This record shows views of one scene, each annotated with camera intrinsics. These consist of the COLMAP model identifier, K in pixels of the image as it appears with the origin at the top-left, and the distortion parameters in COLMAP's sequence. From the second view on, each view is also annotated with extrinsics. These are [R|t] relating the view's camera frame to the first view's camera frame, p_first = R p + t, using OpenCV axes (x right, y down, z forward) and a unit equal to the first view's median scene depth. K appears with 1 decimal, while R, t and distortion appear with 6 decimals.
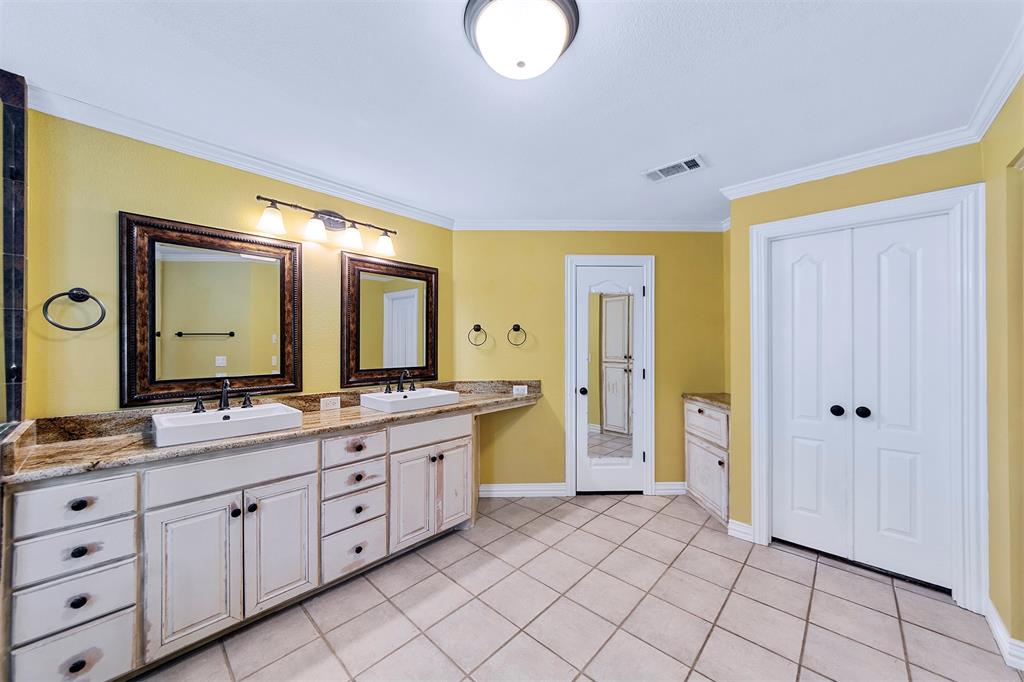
lens RADIAL K [[364.2, 0, 513.1], [0, 364.2, 344.6], [0, 0, 1]] dist [-0.000985, 0.000029]
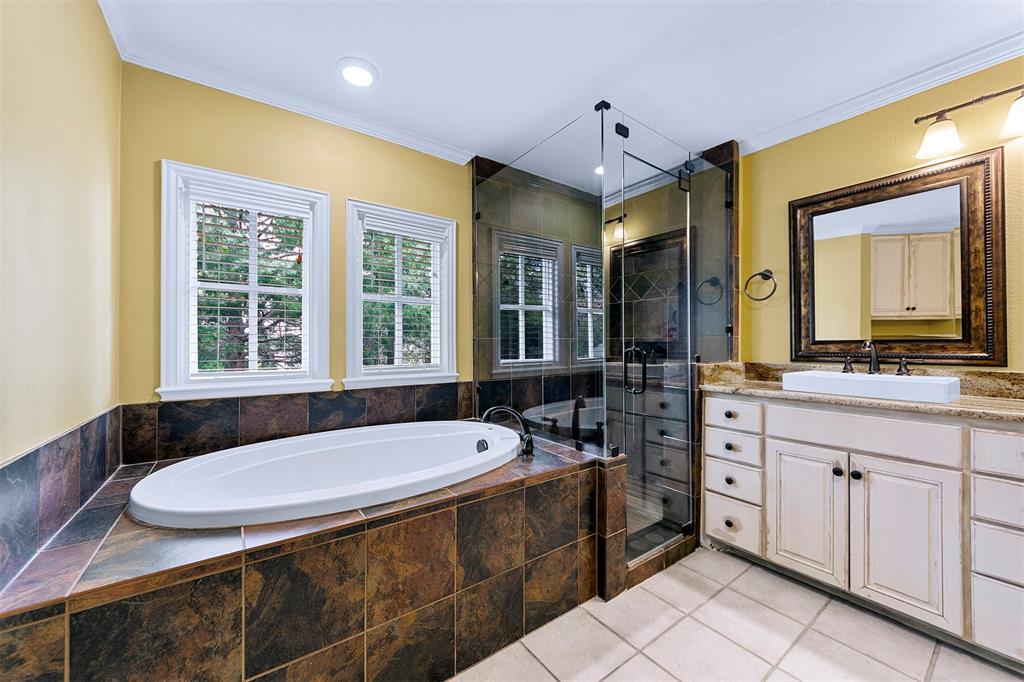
lens RADIAL K [[389.4, 0, 512.0], [0, 389.4, 341.0], [0, 0, 1]] dist [0.000367, 0.000035]
pose [[-0.187653, -0.008657, -0.982197, 0.385666], [0.000631, 0.999960, -0.008934, 0.115496], [0.982235, -0.002297, -0.187640, 0.321197]]
